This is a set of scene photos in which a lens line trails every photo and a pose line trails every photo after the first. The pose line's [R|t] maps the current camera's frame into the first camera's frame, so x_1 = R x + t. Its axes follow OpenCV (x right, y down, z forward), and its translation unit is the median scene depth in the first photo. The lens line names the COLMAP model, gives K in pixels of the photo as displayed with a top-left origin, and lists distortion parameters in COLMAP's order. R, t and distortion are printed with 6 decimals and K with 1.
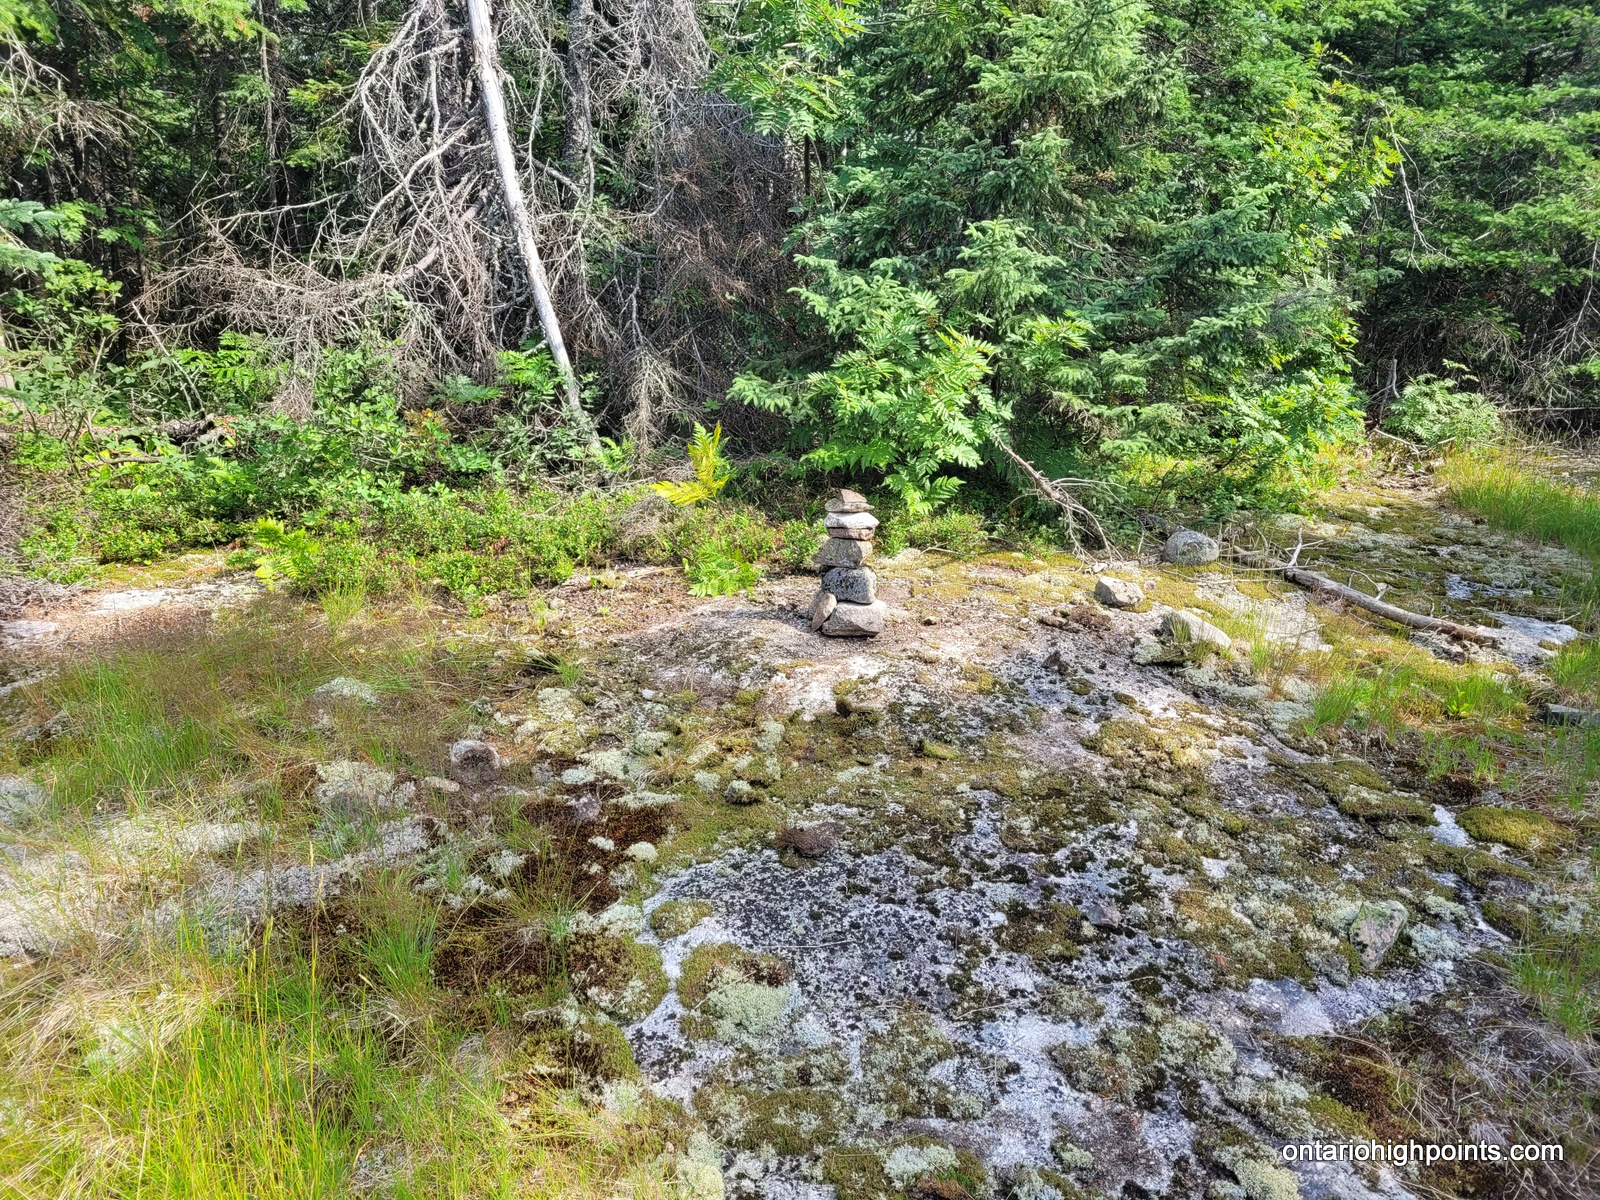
lens RADIAL K [[1120.2, 0, 843.4], [0, 1120.2, 563.7], [0, 0, 1]] dist [0.058670, -0.033277]
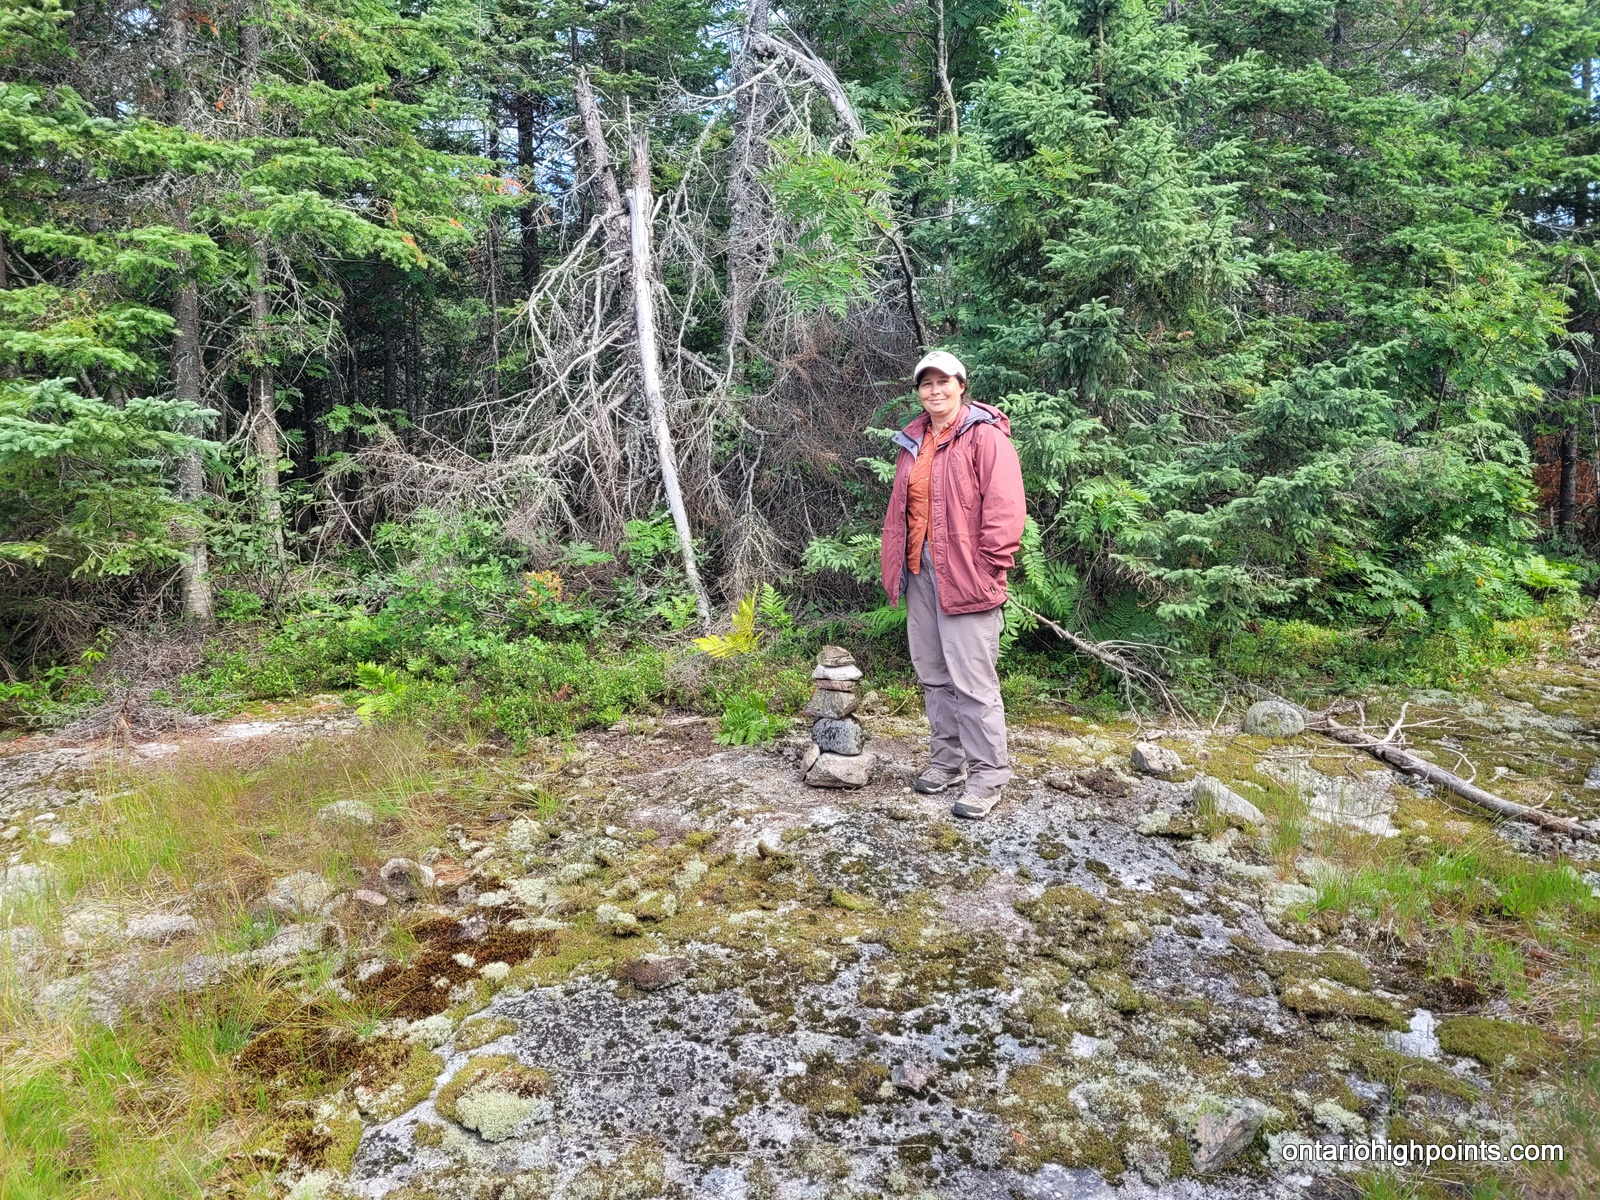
lens RADIAL K [[1120.2, 0, 843.4], [0, 1120.2, 563.7], [0, 0, 1]] dist [0.058670, -0.033277]
pose [[0.972195, 0.000112, -0.234174, 0.225024], [-0.036357, 0.987946, -0.150470, 0.015729], [0.231334, 0.154800, 0.960480, -0.001088]]
